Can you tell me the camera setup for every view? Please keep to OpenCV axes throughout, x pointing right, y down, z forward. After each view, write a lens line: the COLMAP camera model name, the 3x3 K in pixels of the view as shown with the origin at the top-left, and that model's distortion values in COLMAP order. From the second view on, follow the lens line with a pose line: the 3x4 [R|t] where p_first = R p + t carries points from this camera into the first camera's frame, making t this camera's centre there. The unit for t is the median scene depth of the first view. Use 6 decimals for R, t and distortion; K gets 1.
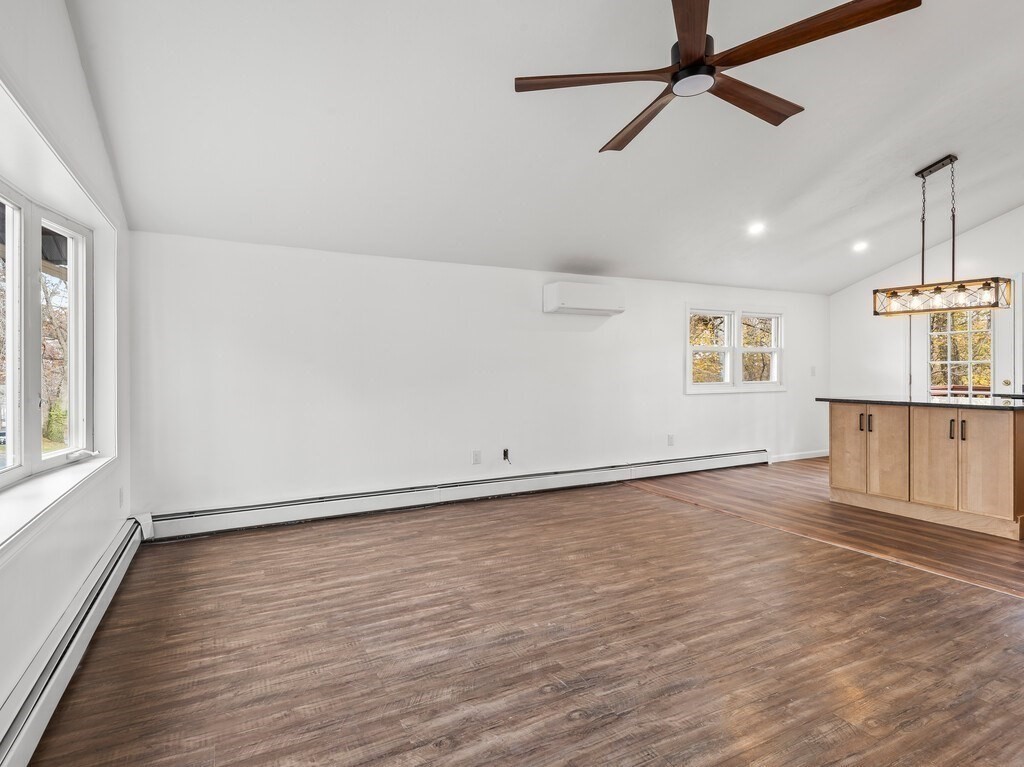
lens RADIAL K [[534.5, 0, 508.1], [0, 534.5, 365.1], [0, 0, 1]] dist [0.001155, -0.001190]
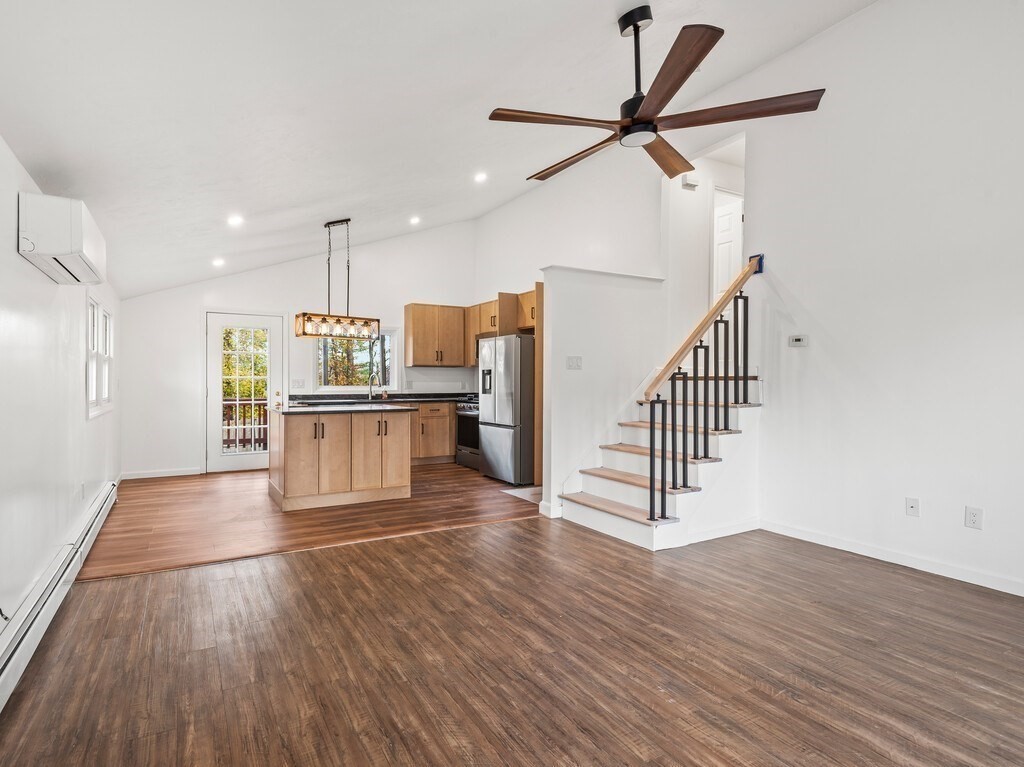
lens RADIAL K [[509.2, 0, 444.7], [0, 509.2, 379.3], [0, 0, 1]] dist [0.017266, -0.007516]
pose [[0.031188, 0.006962, 0.999489, -0.555929], [-0.013833, 0.999883, -0.006533, 0.003534], [-0.999418, -0.013623, 0.031280, 0.989541]]
